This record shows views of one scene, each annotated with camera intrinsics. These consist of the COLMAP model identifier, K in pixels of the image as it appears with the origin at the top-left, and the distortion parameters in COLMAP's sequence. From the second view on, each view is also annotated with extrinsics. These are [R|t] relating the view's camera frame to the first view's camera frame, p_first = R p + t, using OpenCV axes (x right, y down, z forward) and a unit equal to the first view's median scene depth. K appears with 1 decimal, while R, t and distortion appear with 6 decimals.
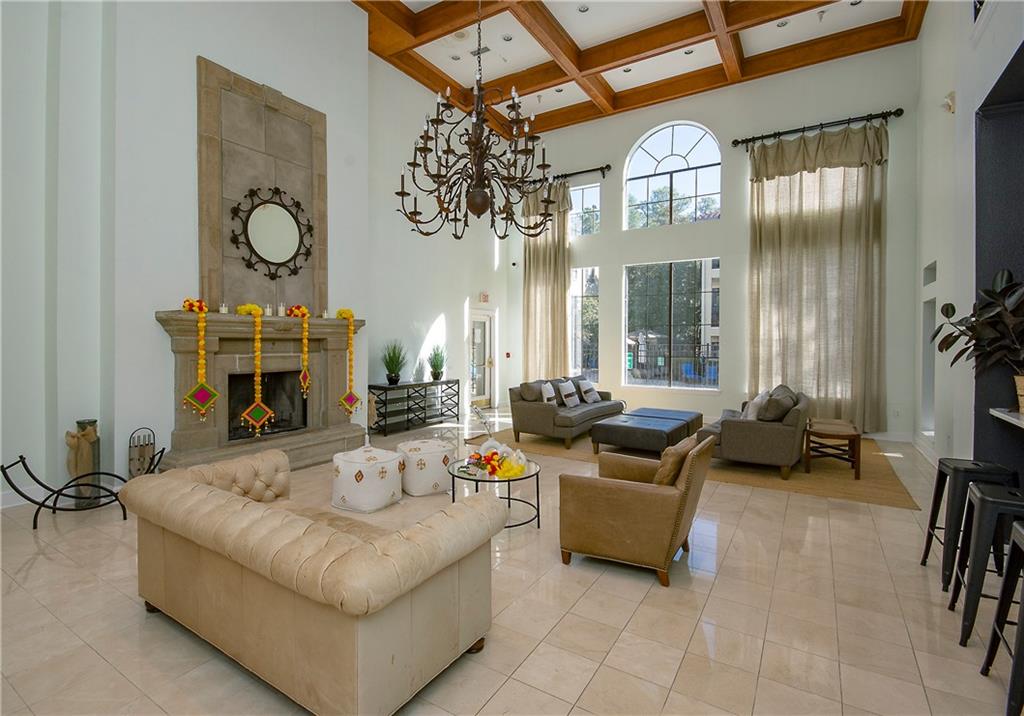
lens RADIAL K [[480.2, 0, 512.0], [0, 480.2, 358.0], [0, 0, 1]] dist [-0.000045, -0.000038]
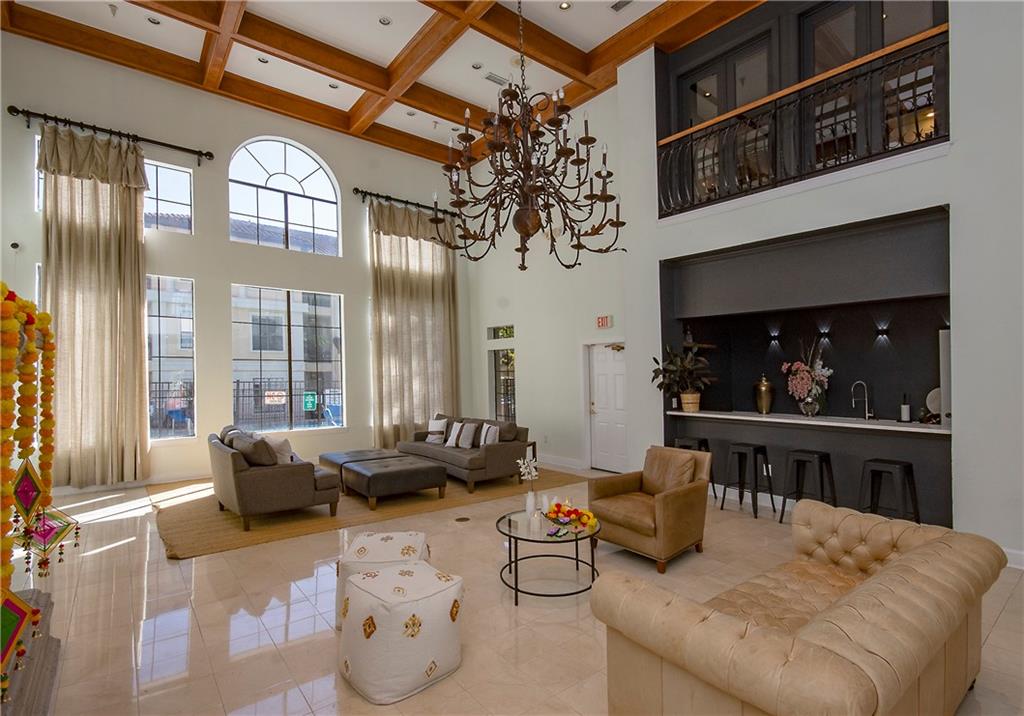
lens RADIAL K [[495.2, 0, 512.0], [0, 495.2, 358.0], [0, 0, 1]] dist [0.002485, 0.000341]
pose [[0.329172, 0.018142, 0.944096, -0.466043], [0.033544, 0.998960, -0.030892, -0.034024], [-0.943674, 0.041838, 0.328221, 0.343459]]
